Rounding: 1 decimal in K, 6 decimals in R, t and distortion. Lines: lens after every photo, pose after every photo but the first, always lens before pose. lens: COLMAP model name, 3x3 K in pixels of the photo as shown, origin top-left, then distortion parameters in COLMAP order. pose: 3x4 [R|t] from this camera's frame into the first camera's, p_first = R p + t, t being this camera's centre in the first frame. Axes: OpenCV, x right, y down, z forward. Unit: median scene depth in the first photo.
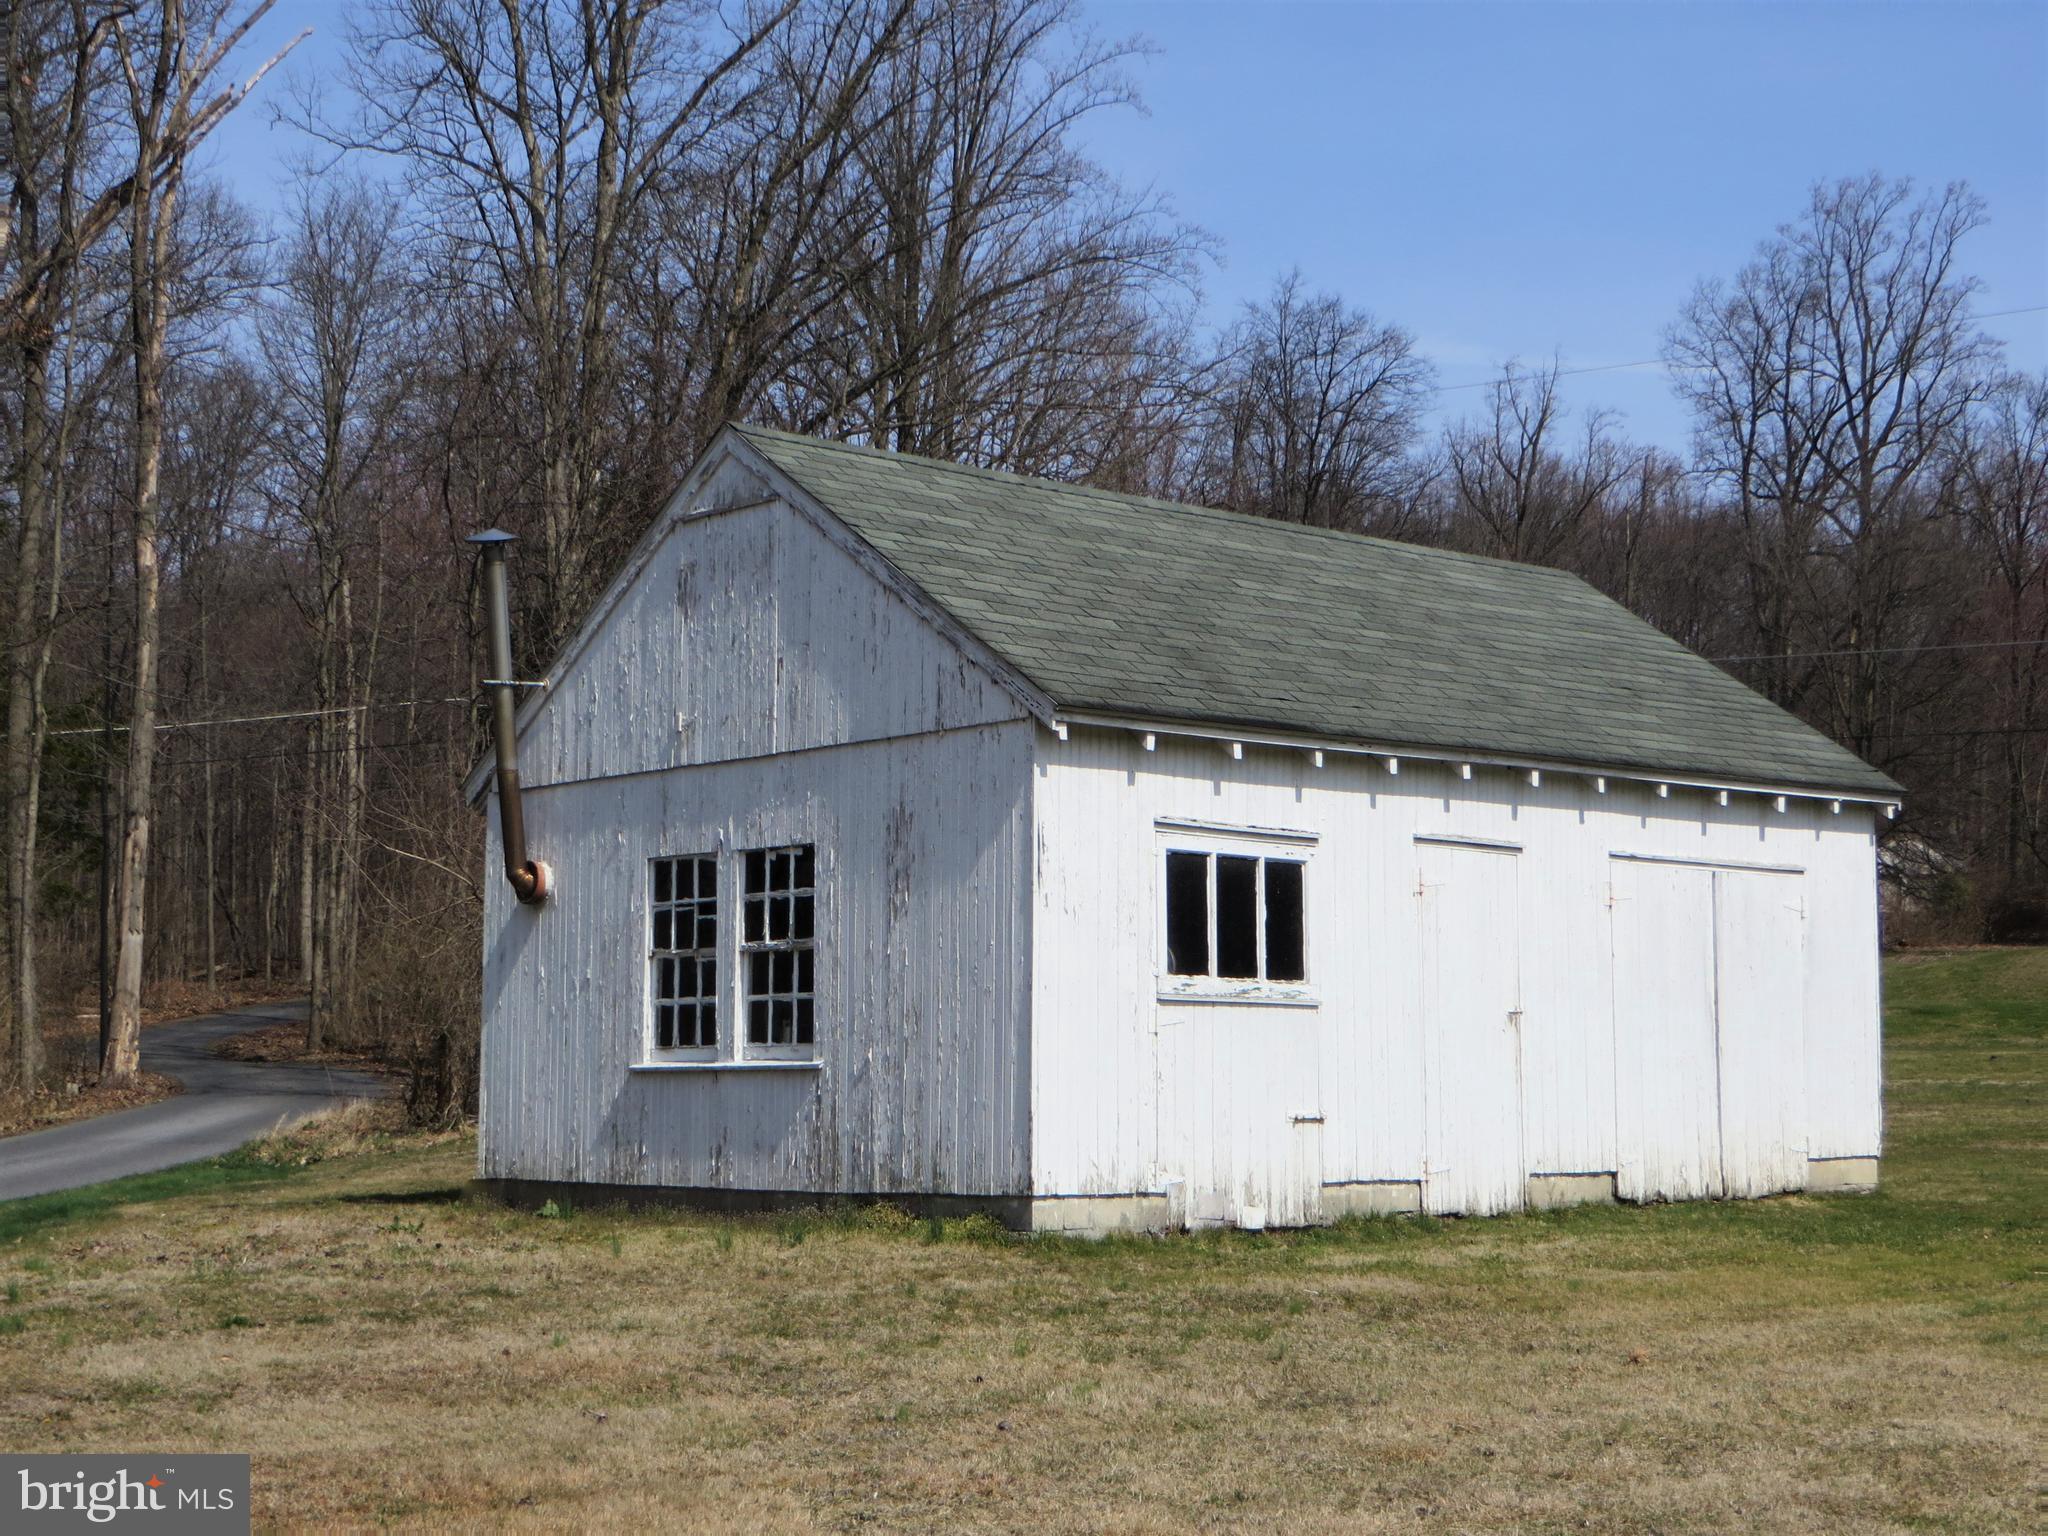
lens RADIAL K [[3006.8, 0, 1024.0], [0, 3006.8, 768.0], [0, 0, 1]] dist [-0.016829, -0.050036]
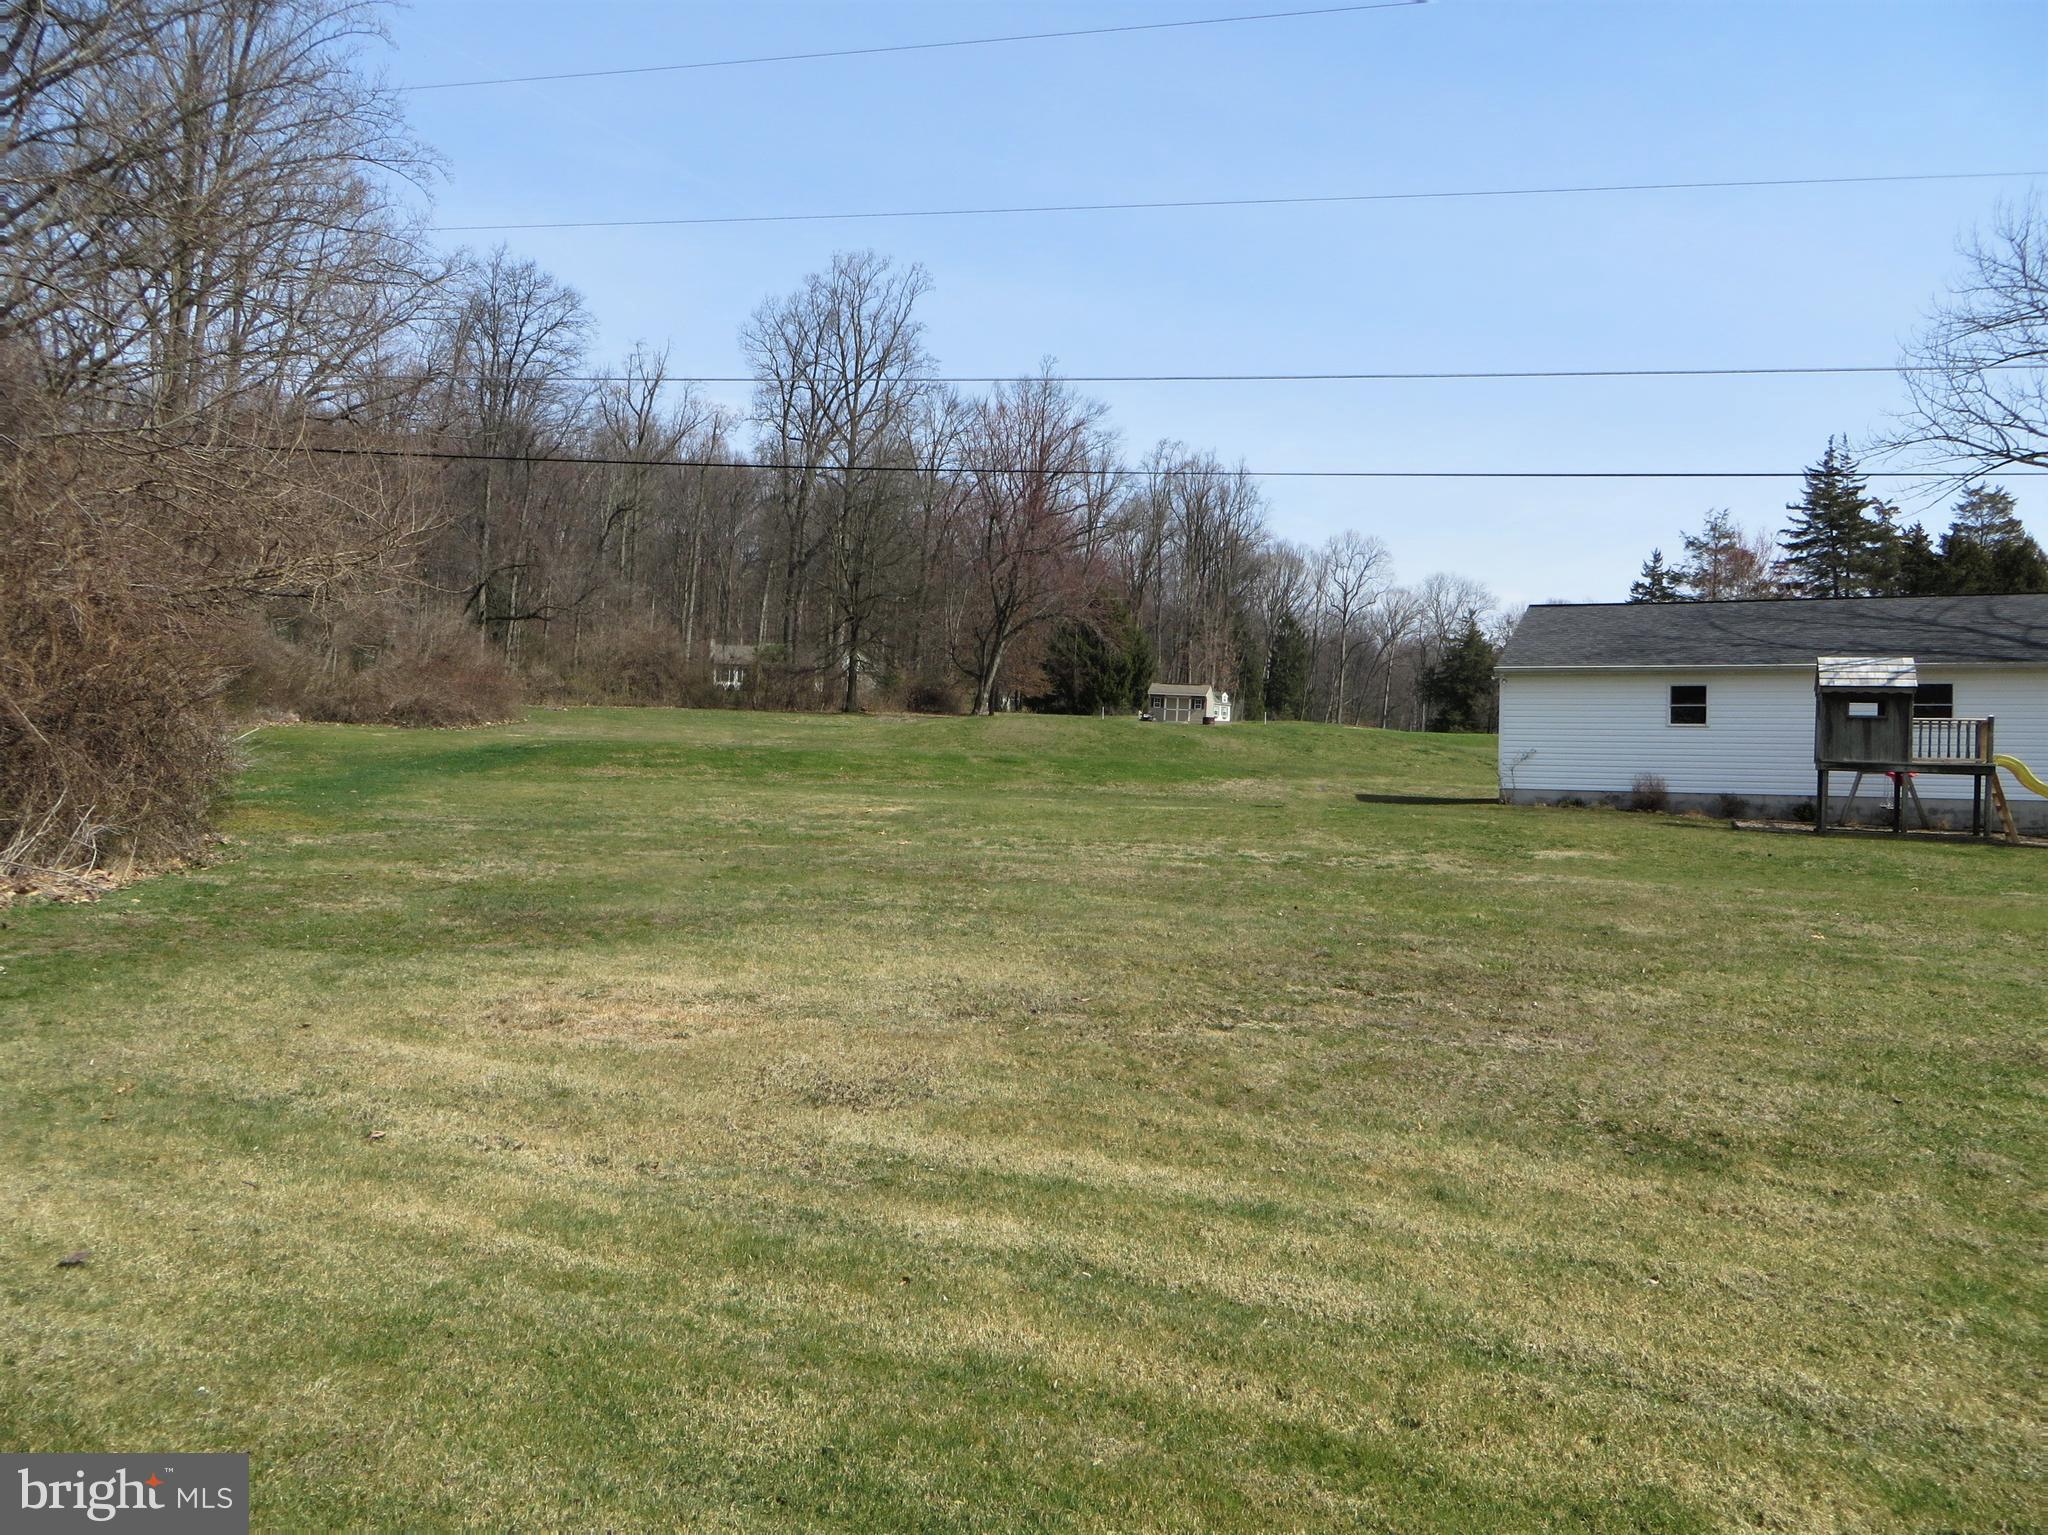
lens RADIAL K [[1520.3, 0, 1026.7], [0, 1520.3, 733.0], [0, 0, 1]] dist [-0.006061, -0.008421]
pose [[0.906087, 0.040519, 0.421146, 0.016306], [-0.071135, 0.995823, 0.057237, 0.015394], [-0.417068, -0.081820, 0.905185, 0.175494]]
